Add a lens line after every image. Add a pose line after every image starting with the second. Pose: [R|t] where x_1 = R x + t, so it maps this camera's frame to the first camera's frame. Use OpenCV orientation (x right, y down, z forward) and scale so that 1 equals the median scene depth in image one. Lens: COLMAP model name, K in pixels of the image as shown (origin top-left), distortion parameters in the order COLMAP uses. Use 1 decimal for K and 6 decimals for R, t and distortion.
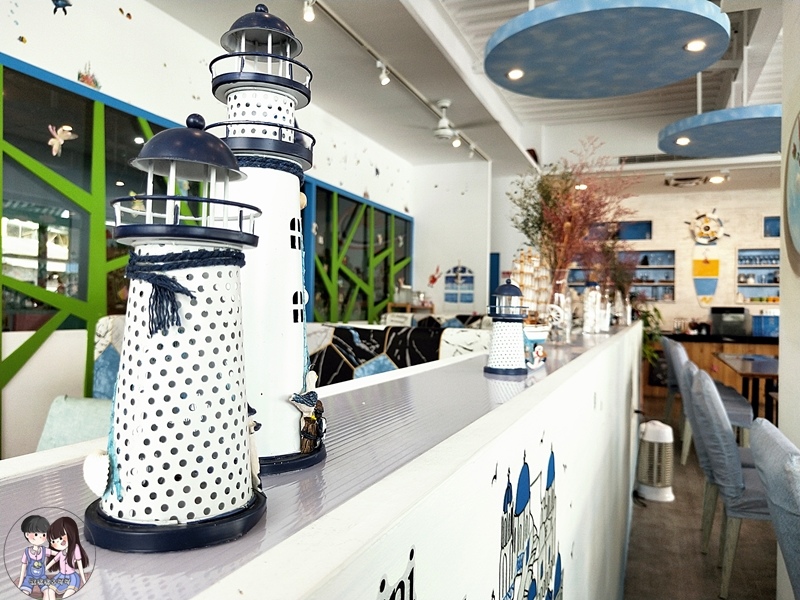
lens RADIAL K [[622.0, 0, 402.8], [0, 622.0, 306.1], [0, 0, 1]] dist [0.028416, -0.011379]
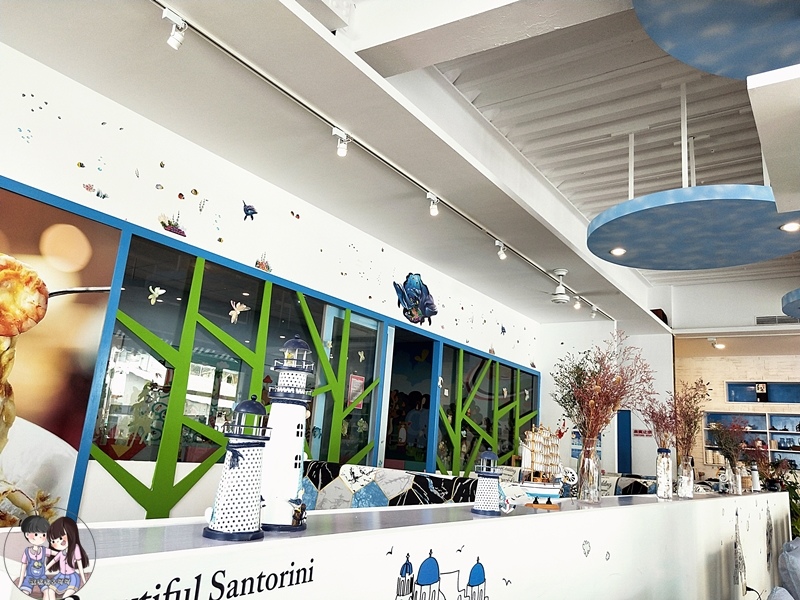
lens RADIAL K [[622.0, 0, 403.0], [0, 622.0, 309.6], [0, 0, 1]] dist [0.028416, -0.011379]
pose [[0.972667, 0.004257, -0.232165, 0.073197], [-0.056749, 0.973871, -0.219897, -0.005953], [0.225163, 0.227062, 0.947494, -0.122724]]
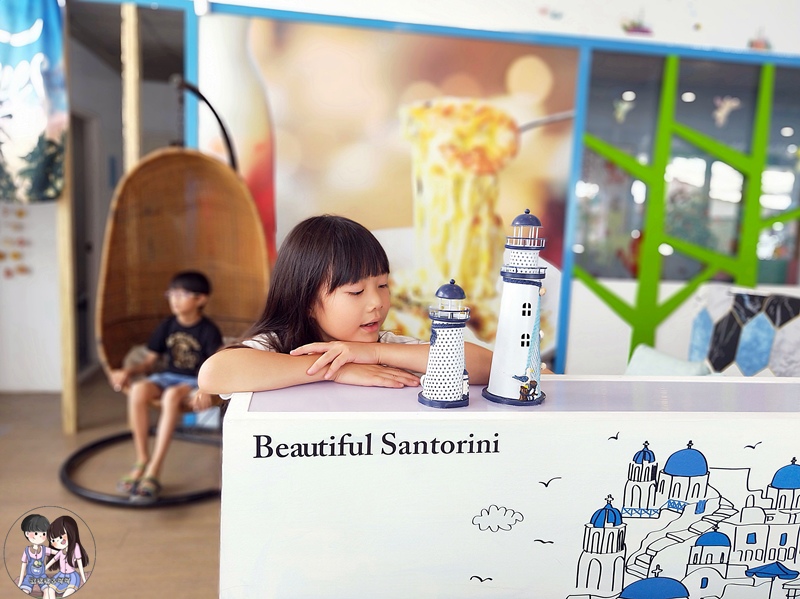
lens RADIAL K [[652.8, 0, 392.3], [0, 652.8, 298.1], [0, 0, 1]] dist [0.003801, 0.002815]
pose [[0.492124, 0.108857, -0.863692, 0.166711], [-0.032117, 0.993746, 0.106949, -0.038487], [0.869932, -0.024892, 0.492542, -0.063615]]
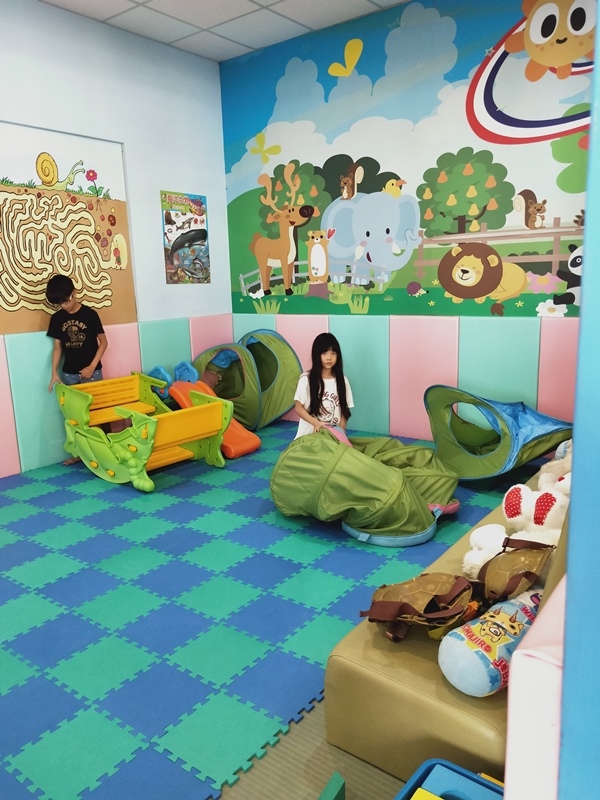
lens RADIAL K [[622.0, 0, 298.8], [0, 622.0, 399.7], [0, 0, 1]] dist [0.028416, -0.011379]
pose [[0.959806, 0.003094, -0.280647, -0.122047], [0.053248, 0.979771, 0.192909, -0.026731], [0.275567, -0.200099, 0.940225, 0.775486]]
